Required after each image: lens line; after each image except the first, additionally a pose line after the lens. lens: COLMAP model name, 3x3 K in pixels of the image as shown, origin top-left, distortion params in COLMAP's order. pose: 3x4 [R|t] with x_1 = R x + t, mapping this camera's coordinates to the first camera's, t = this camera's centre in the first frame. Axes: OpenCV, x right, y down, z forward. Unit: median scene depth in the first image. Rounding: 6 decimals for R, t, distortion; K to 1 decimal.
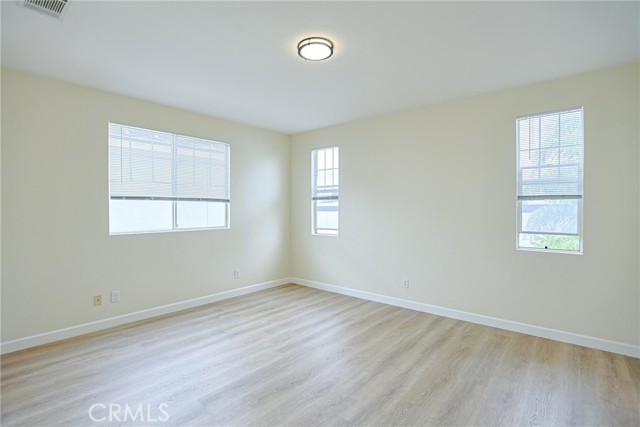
lens RADIAL K [[314.9, 0, 320.9], [0, 314.9, 206.4], [0, 0, 1]] dist [-0.032176, 0.021929]
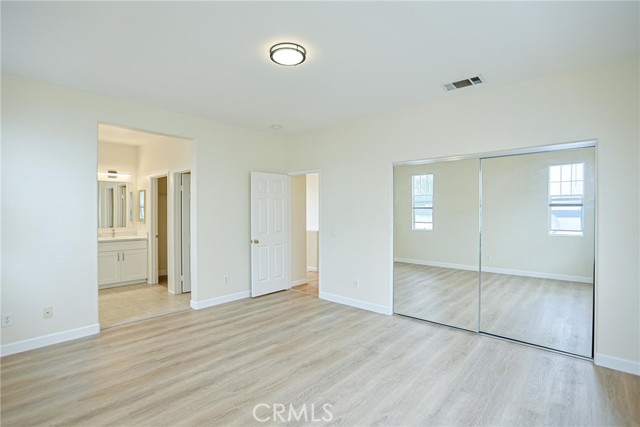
lens RADIAL K [[314.9, 0, 320.9], [0, 314.9, 206.4], [0, 0, 1]] dist [-0.032176, 0.021929]
pose [[-0.999594, 0.003183, 0.028302, -0.148834], [0.002807, 0.999907, -0.013320, -0.001636], [-0.028342, -0.013235, -0.999511, 1.987779]]
